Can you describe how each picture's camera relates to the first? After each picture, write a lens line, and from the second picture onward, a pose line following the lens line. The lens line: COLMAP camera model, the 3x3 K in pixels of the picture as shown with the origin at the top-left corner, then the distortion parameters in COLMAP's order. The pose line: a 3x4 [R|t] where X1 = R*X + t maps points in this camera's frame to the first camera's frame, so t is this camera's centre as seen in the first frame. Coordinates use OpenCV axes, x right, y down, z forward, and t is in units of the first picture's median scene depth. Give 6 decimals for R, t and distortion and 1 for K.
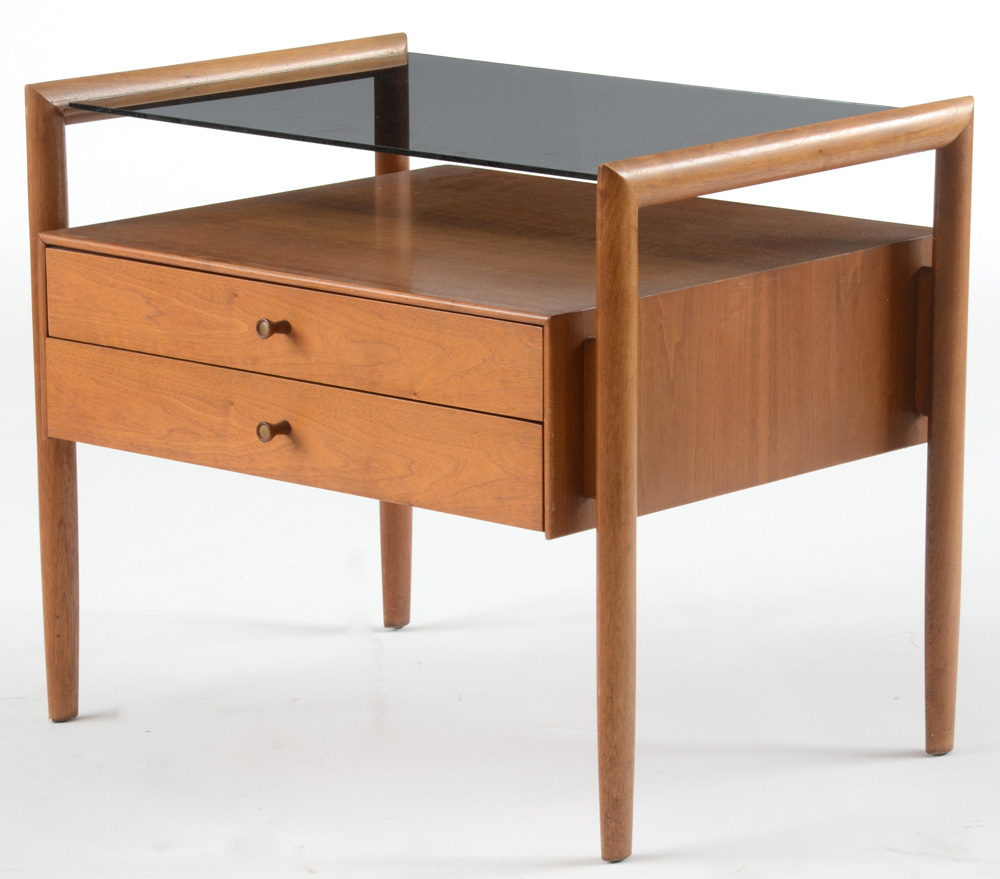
lens RADIAL K [[4653.9, 0, 446.1], [0, 4653.9, 477.6], [0, 0, 1]] dist [0.910697, 0.000000]
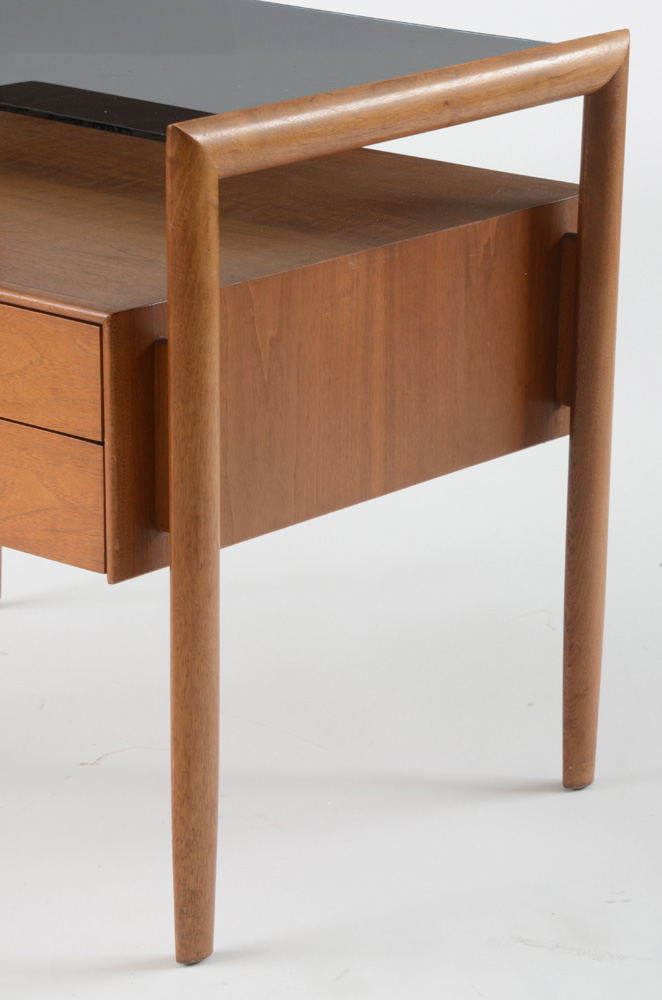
lens RADIAL K [[3535.7, 0, 307.8], [0, 3535.7, 525.2], [0, 0, 1]] dist [0.974401, 0.000000]
pose [[0.999532, 0.003238, 0.030426, 0.035818], [-0.005631, 0.996867, 0.078891, -0.044320], [-0.030075, -0.079026, 0.996419, 0.361480]]
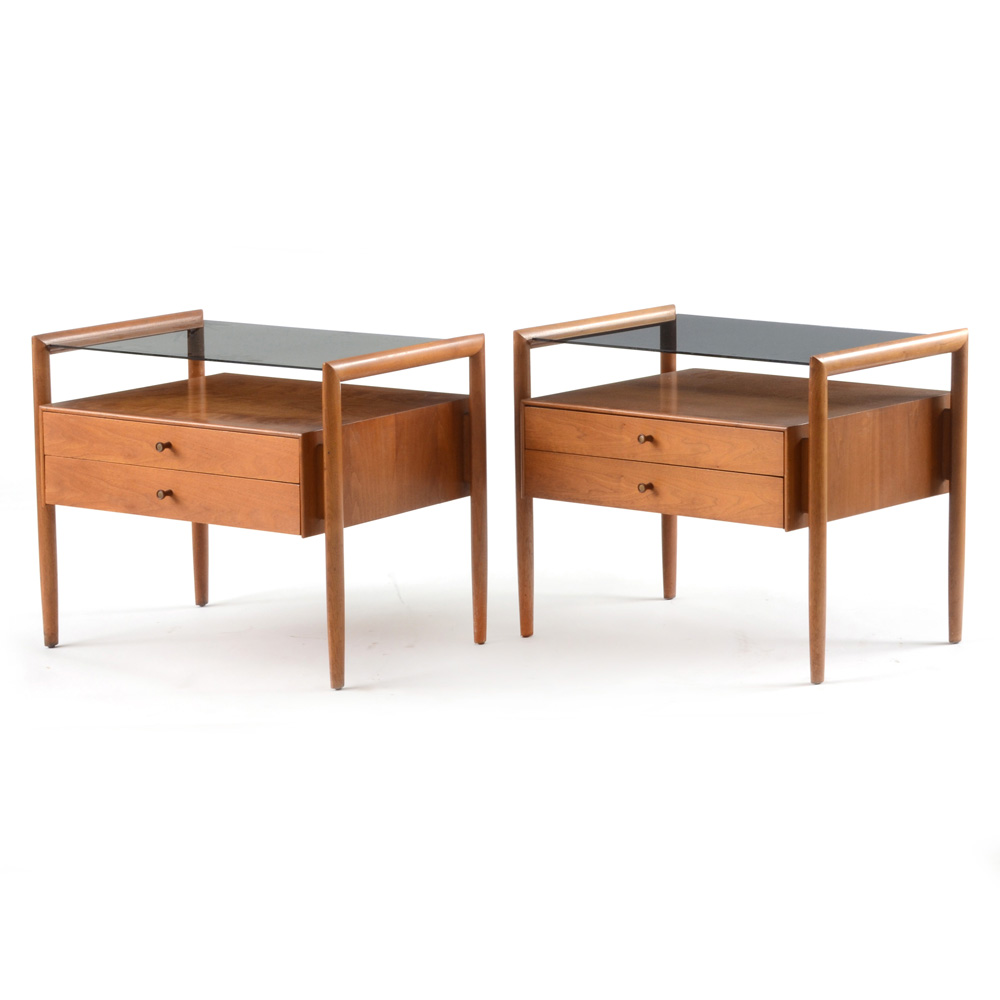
lens RADIAL K [[3435.9, 0, 499.4], [0, 3435.9, 506.7], [0, 0, 1]] dist [0.404261, 0.000000]
pose [[0.999146, -0.014147, 0.038814, -0.163566], [0.016026, 0.998693, -0.048523, 0.073056], [-0.038077, 0.049104, 0.998068, -0.550998]]
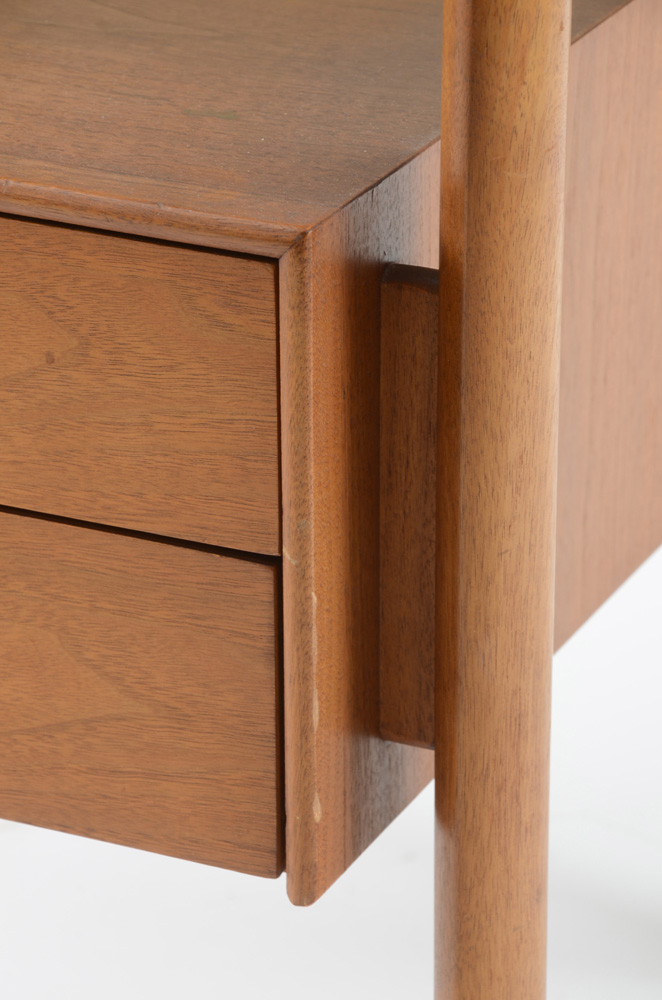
lens RADIAL K [[4125.9, 0, 332.4], [0, 4125.9, 499.9], [0, 0, 1]] dist [-0.449605, 0.000000]
pose [[0.949219, -0.109734, 0.294858, -0.053449], [0.054660, 0.980468, 0.188928, -0.063874], [-0.309831, -0.163217, 0.936678, 0.706729]]
